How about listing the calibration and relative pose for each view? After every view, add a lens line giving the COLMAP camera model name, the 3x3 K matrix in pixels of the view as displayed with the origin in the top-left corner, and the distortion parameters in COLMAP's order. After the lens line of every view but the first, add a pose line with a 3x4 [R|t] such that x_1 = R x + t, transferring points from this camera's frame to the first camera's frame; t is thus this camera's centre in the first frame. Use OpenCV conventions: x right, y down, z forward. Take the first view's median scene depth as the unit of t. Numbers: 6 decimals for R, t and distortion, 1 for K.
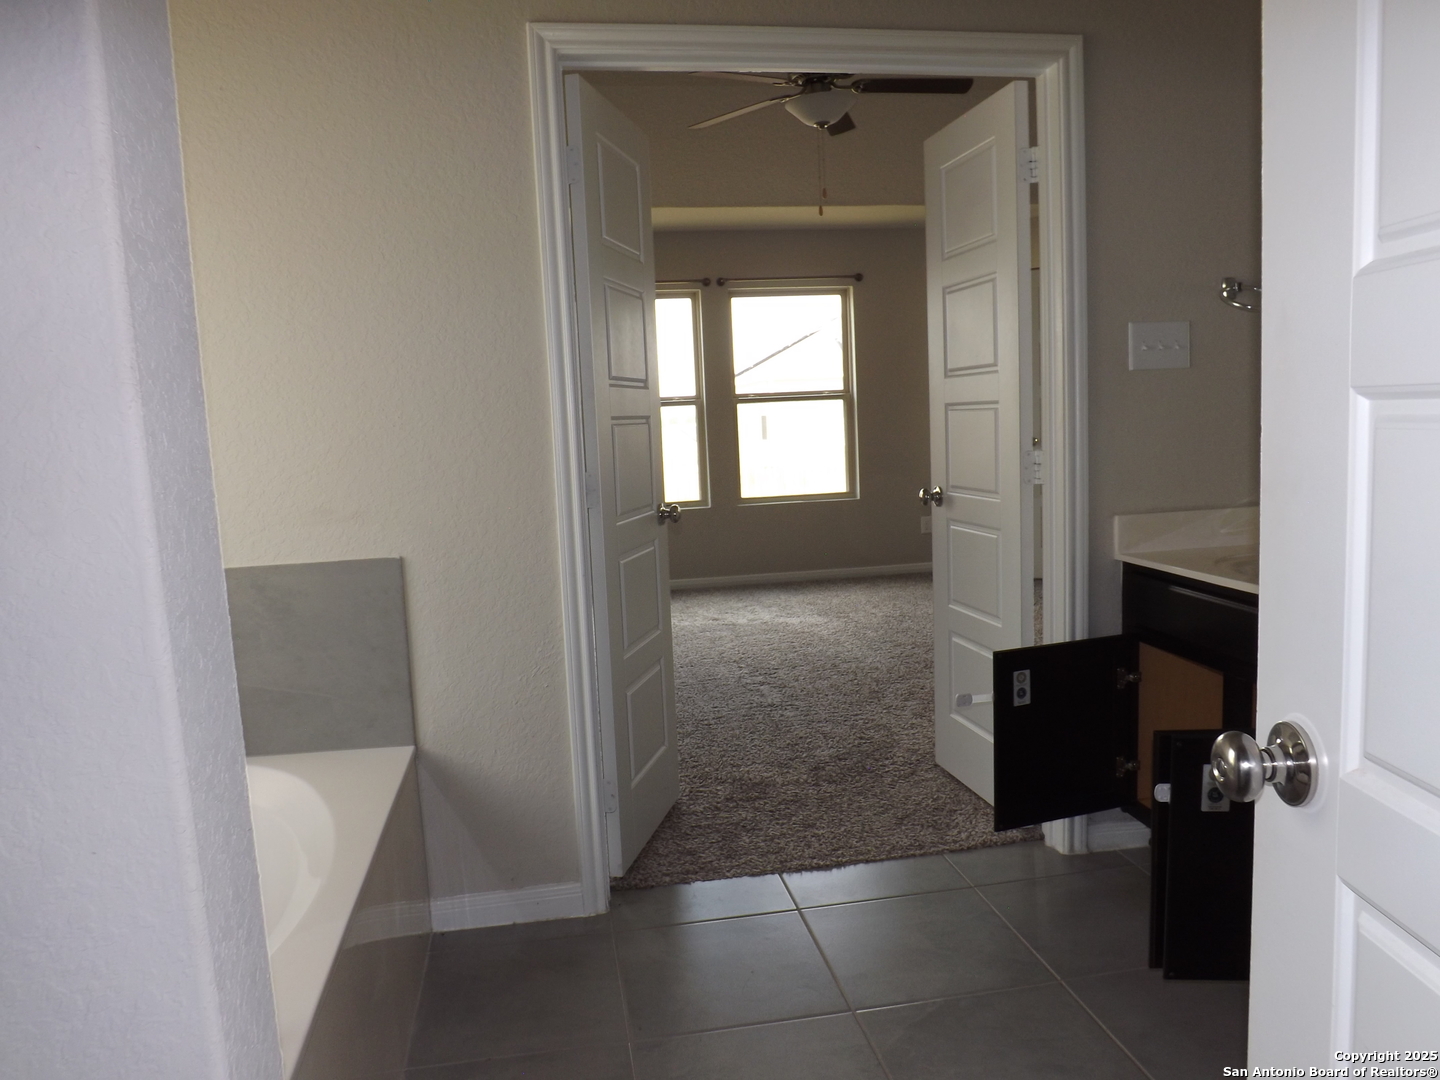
lens RADIAL K [[1040.6, 0, 718.6], [0, 1040.6, 537.6], [0, 0, 1]] dist [-0.037915, 0.003832]
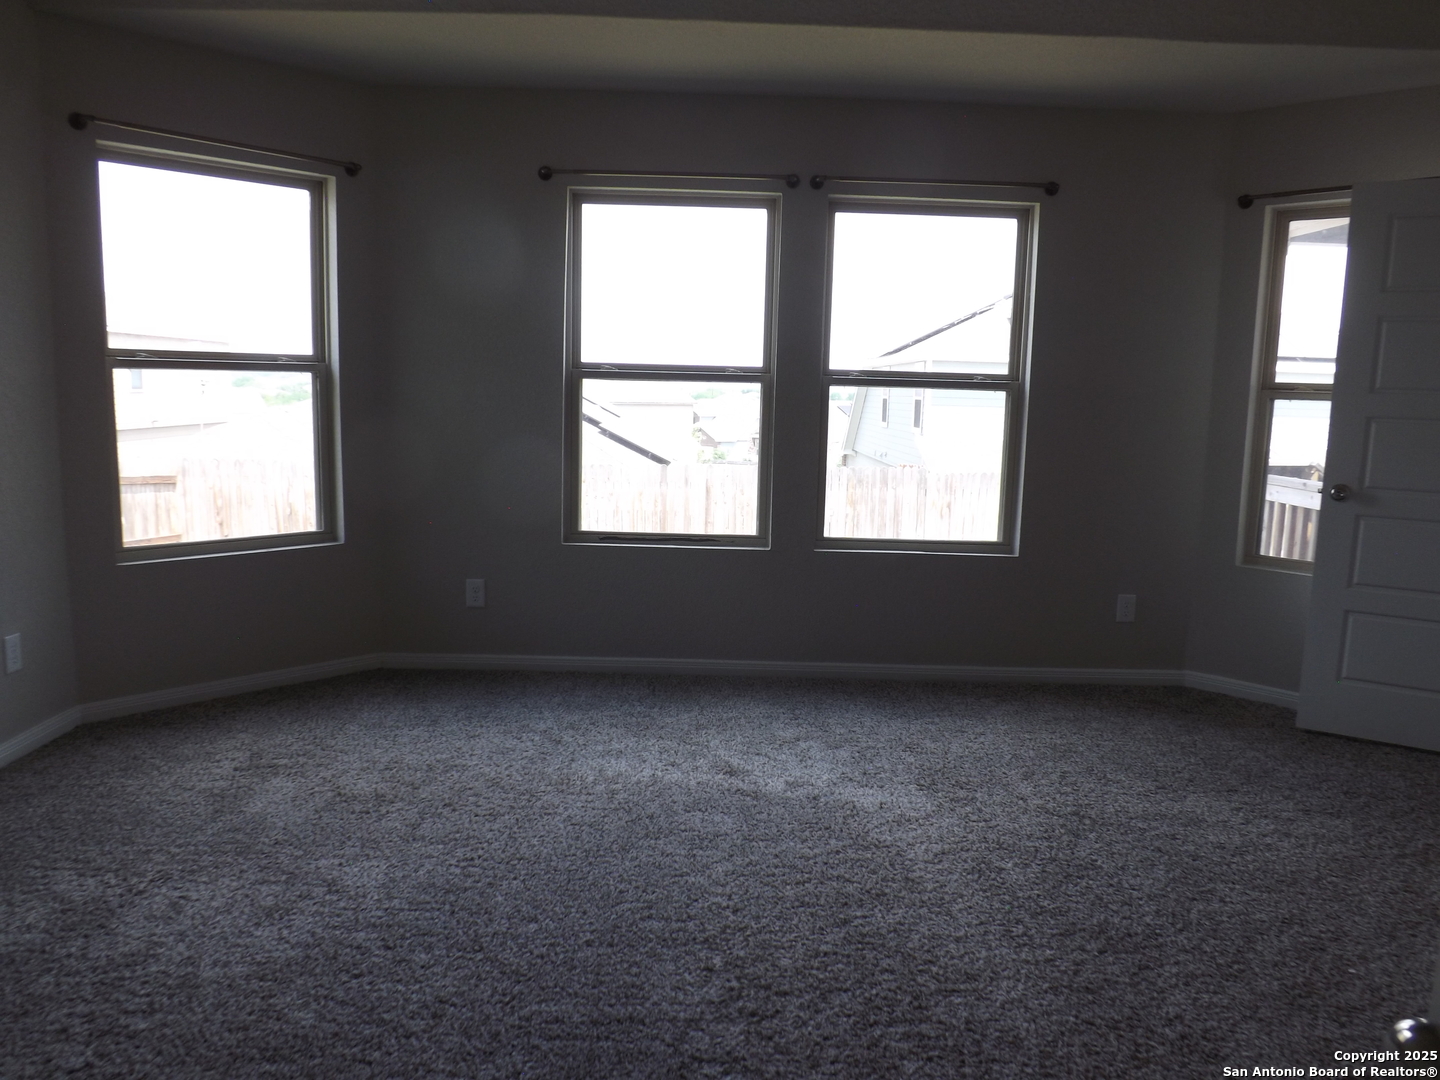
lens RADIAL K [[1040.6, 0, 724.5], [0, 1040.6, 537.0], [0, 0, 1]] dist [-0.037915, 0.003832]
pose [[0.986198, 0.091373, -0.138074, 0.050106], [-0.087938, 0.995650, 0.030789, -0.053729], [0.140287, -0.018222, 0.989943, 0.384888]]
